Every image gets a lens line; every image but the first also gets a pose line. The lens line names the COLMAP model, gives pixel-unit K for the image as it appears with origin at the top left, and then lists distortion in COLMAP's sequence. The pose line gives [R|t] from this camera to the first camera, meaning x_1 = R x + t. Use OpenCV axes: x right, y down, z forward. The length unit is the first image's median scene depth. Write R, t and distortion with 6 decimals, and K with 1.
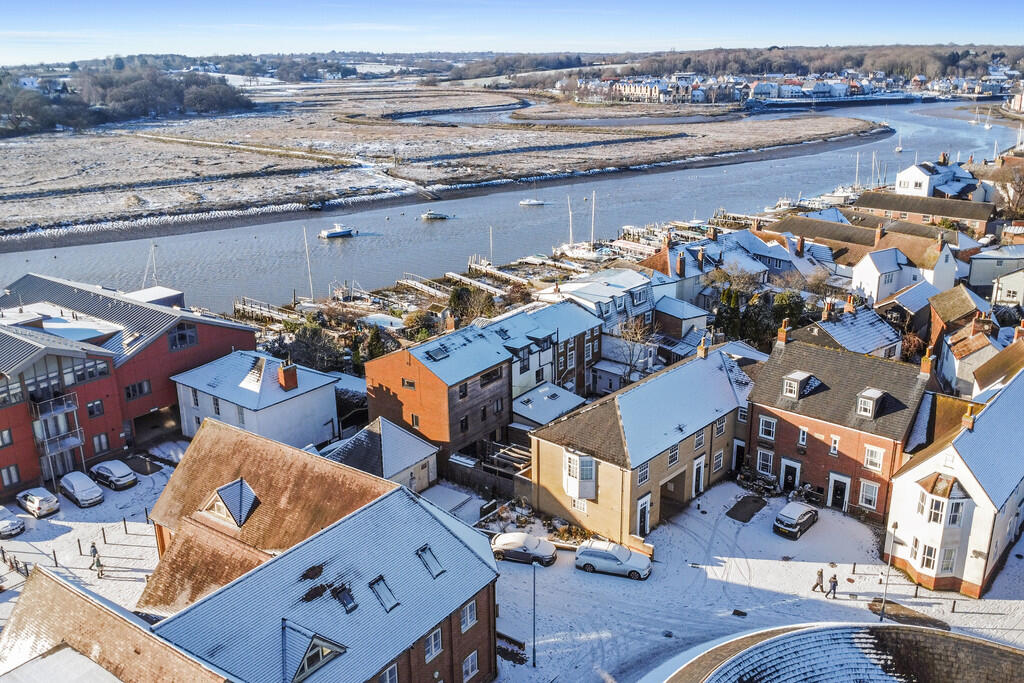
lens RADIAL K [[794.5, 0, 514.0], [0, 794.5, 343.8], [0, 0, 1]] dist [-0.012085, -0.001318]
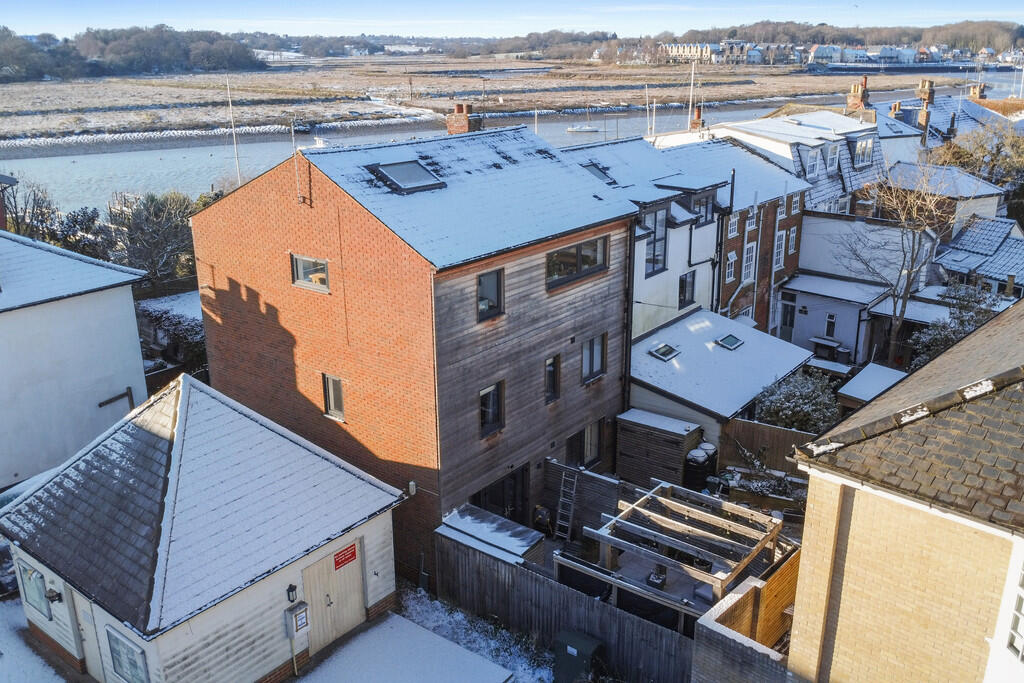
lens RADIAL K [[860.1, 0, 512.3], [0, 860.1, 340.3], [0, 0, 1]] dist [-0.011520, -0.004195]
pose [[0.999144, 0.016931, -0.037731, -0.036273], [-0.016409, 0.999766, 0.014108, 0.059452], [0.037961, -0.013477, 0.999188, 0.571344]]
